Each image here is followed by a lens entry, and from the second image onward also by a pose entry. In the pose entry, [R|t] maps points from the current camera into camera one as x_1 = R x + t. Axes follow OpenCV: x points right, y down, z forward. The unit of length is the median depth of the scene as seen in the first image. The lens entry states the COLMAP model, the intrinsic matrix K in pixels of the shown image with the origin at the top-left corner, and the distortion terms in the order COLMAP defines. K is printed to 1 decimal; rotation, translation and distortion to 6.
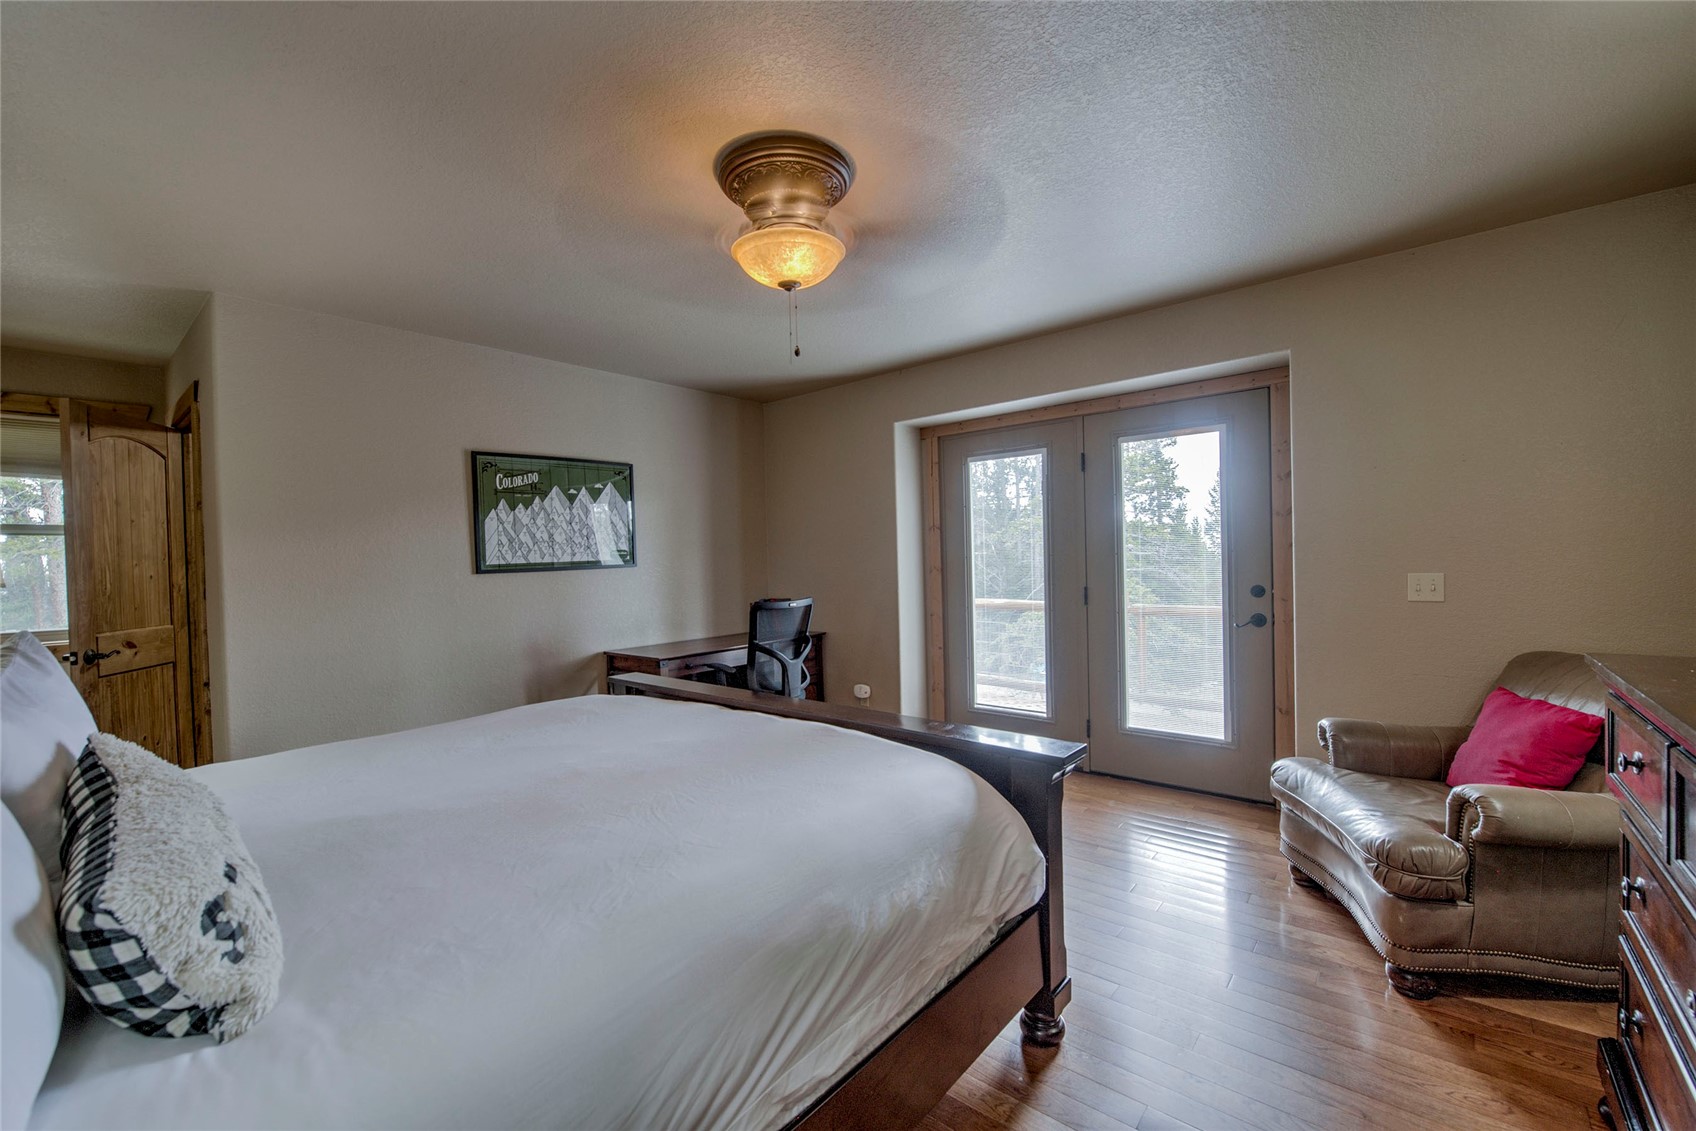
lens RADIAL K [[685.9, 0, 842.7], [0, 685.9, 567.6], [0, 0, 1]] dist [-0.018276, -0.001045]
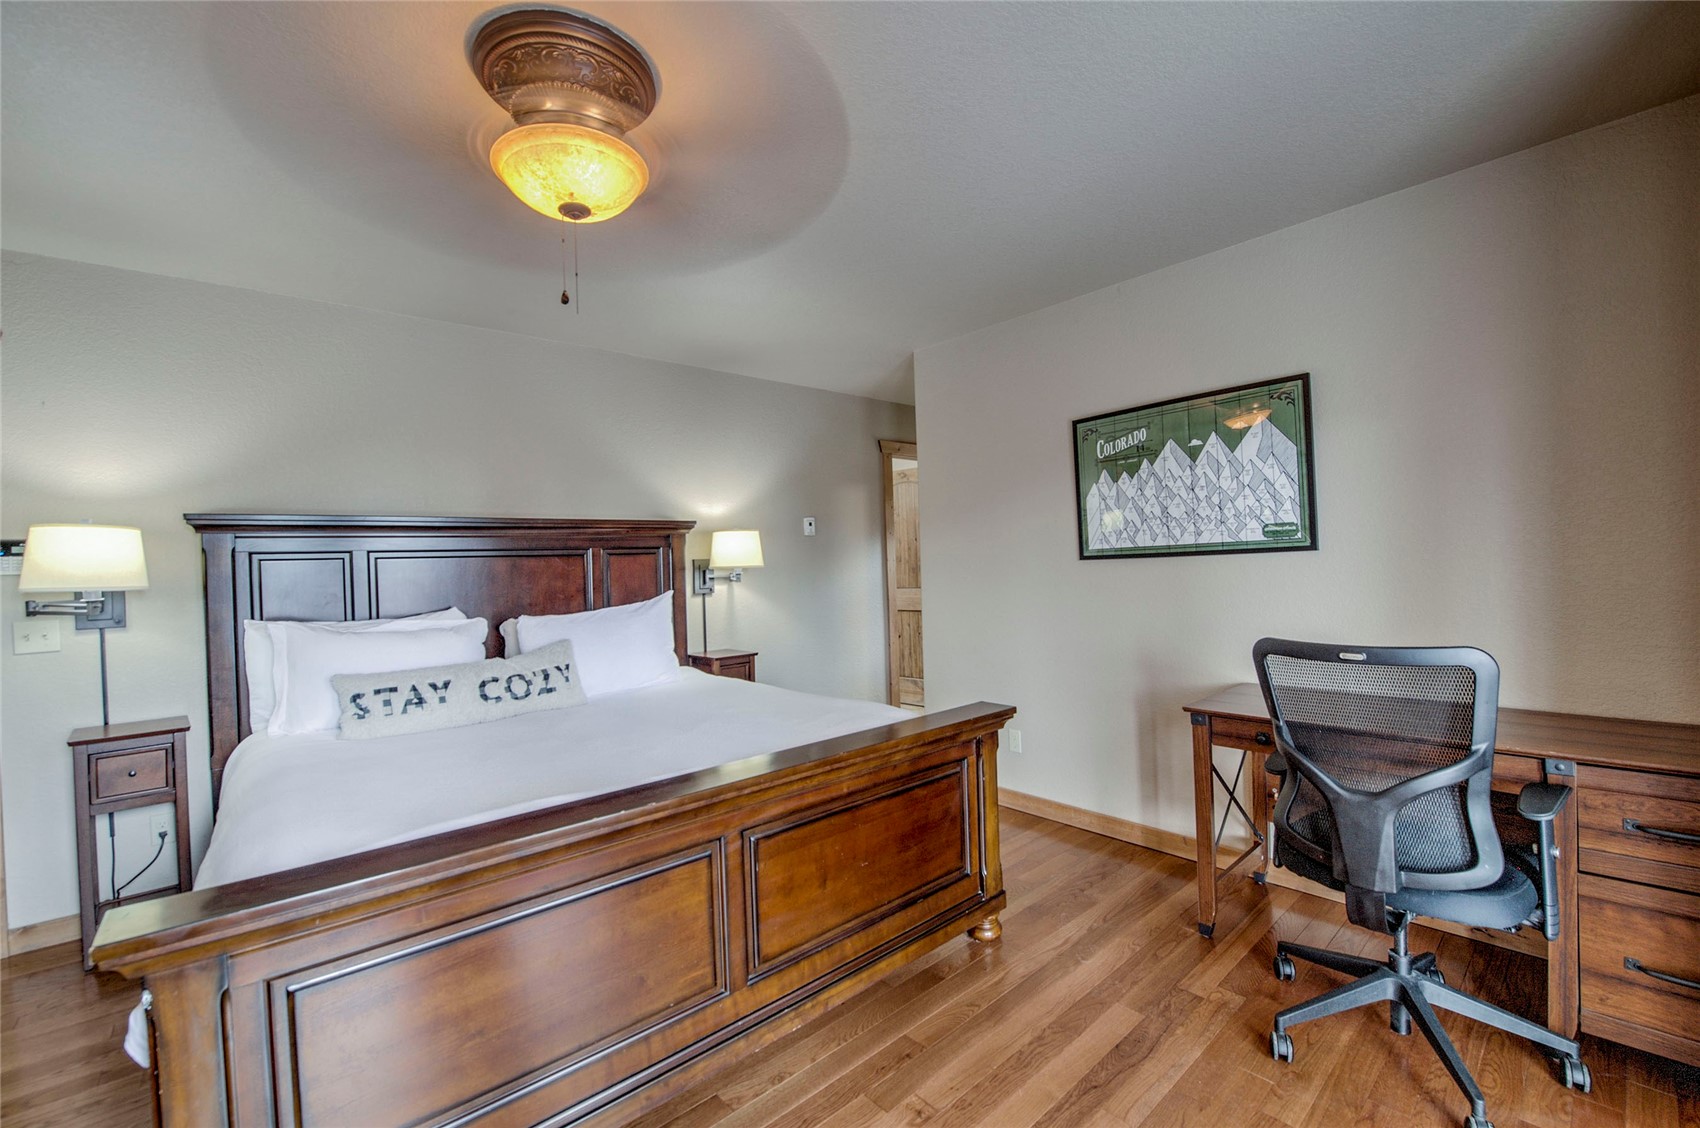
lens RADIAL K [[702.5, 0, 849.7], [0, 702.5, 565.8], [0, 0, 1]] dist [-0.016498, -0.000569]
pose [[-0.137395, 0.035217, -0.989890, 0.371894], [0.020704, 0.999252, 0.032676, -0.017663], [0.990300, -0.016005, -0.138021, 0.775525]]
